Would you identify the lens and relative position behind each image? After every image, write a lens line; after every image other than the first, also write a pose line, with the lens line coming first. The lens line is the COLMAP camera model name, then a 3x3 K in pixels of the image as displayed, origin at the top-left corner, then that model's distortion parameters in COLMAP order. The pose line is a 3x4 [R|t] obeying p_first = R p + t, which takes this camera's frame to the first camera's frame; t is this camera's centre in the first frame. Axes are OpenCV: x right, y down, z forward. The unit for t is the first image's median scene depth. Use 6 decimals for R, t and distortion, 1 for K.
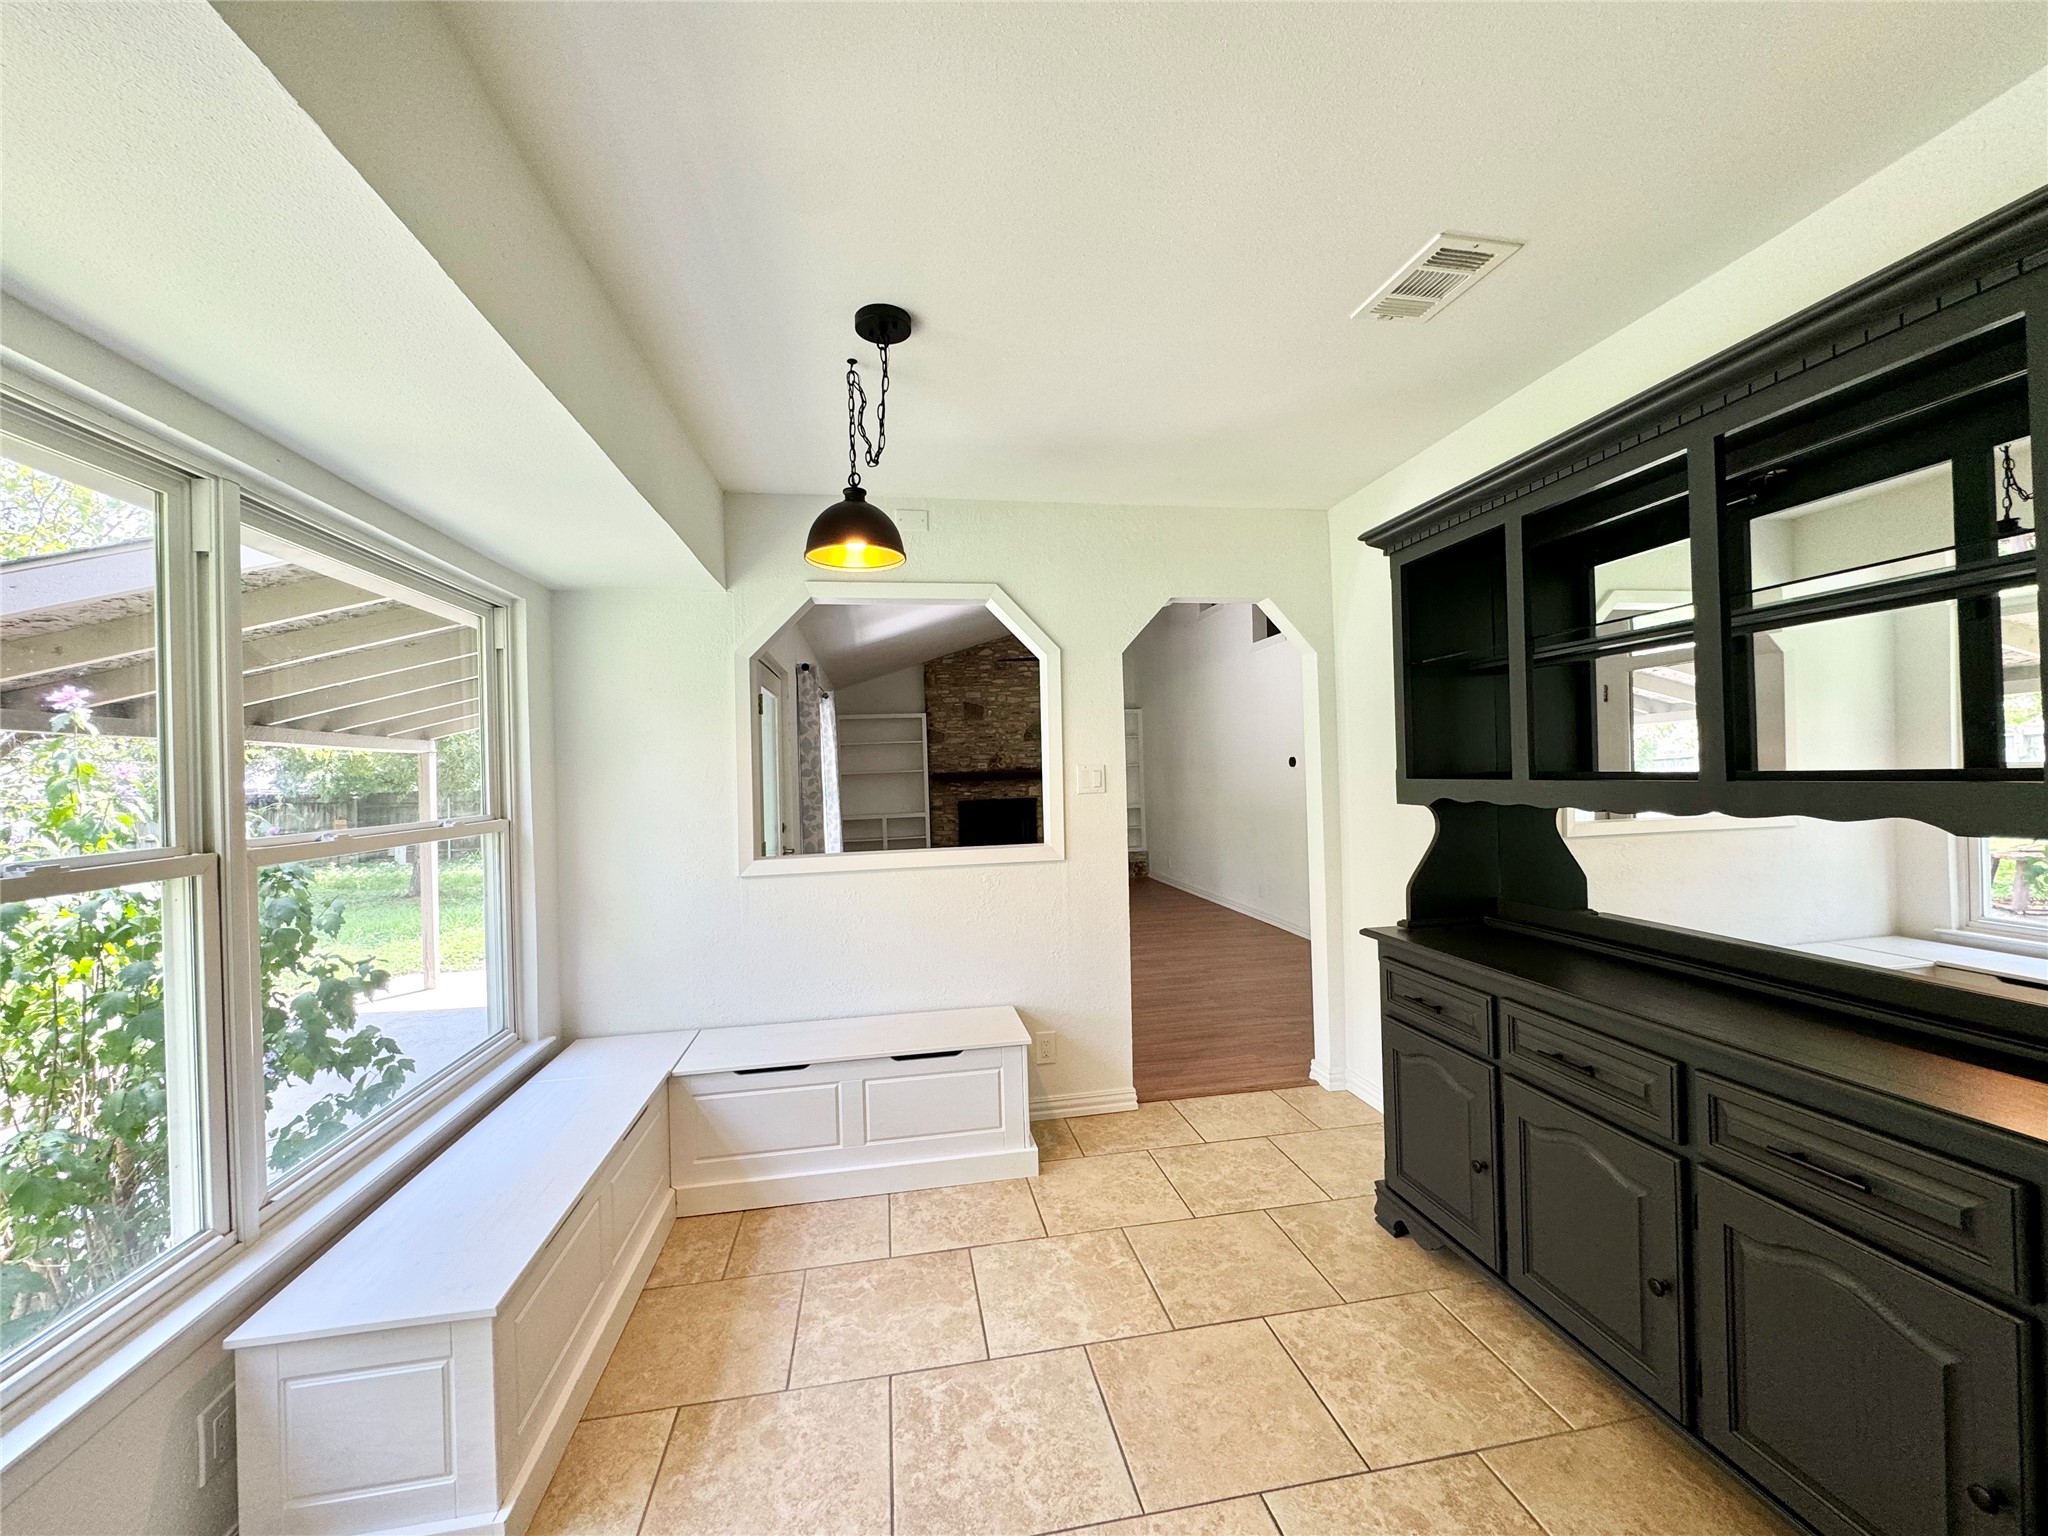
lens RADIAL K [[815.7, 0, 1026.1], [0, 815.7, 770.5], [0, 0, 1]] dist [-0.000088, -0.000012]
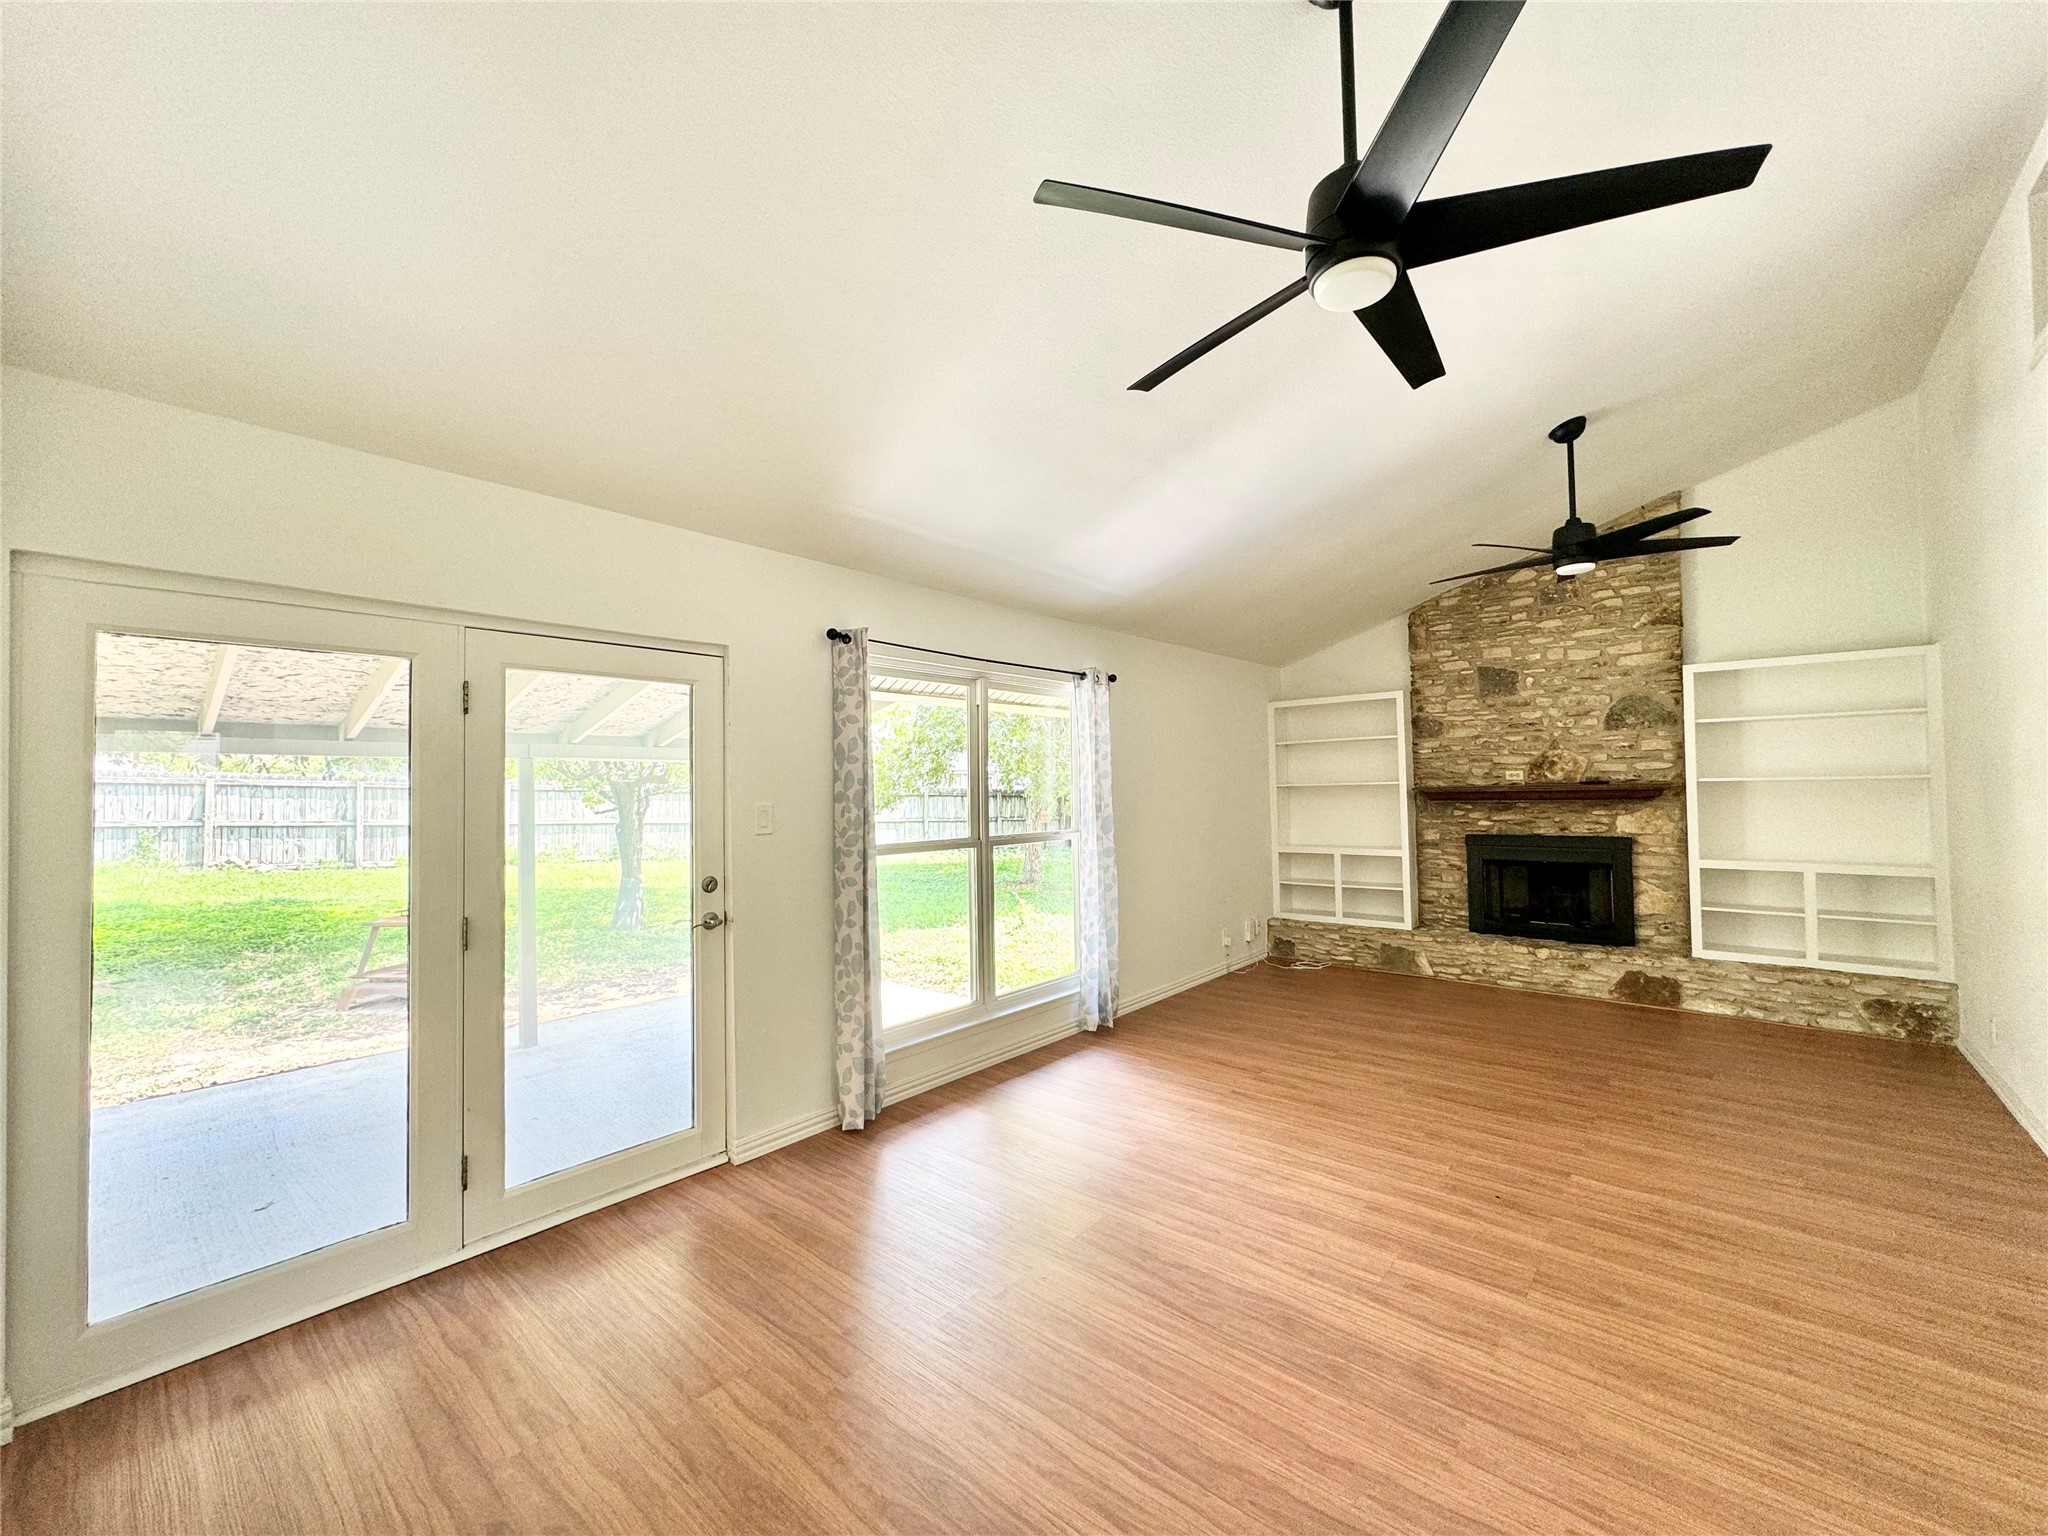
lens RADIAL K [[815.7, 0, 1023.2], [0, 815.7, 765.0], [0, 0, 1]] dist [-0.000088, -0.000012]
pose [[0.627246, -0.002002, -0.778818, 0.176156], [-0.000451, 0.999996, -0.002934, -0.011269], [0.778821, 0.002191, 0.627243, 0.372189]]
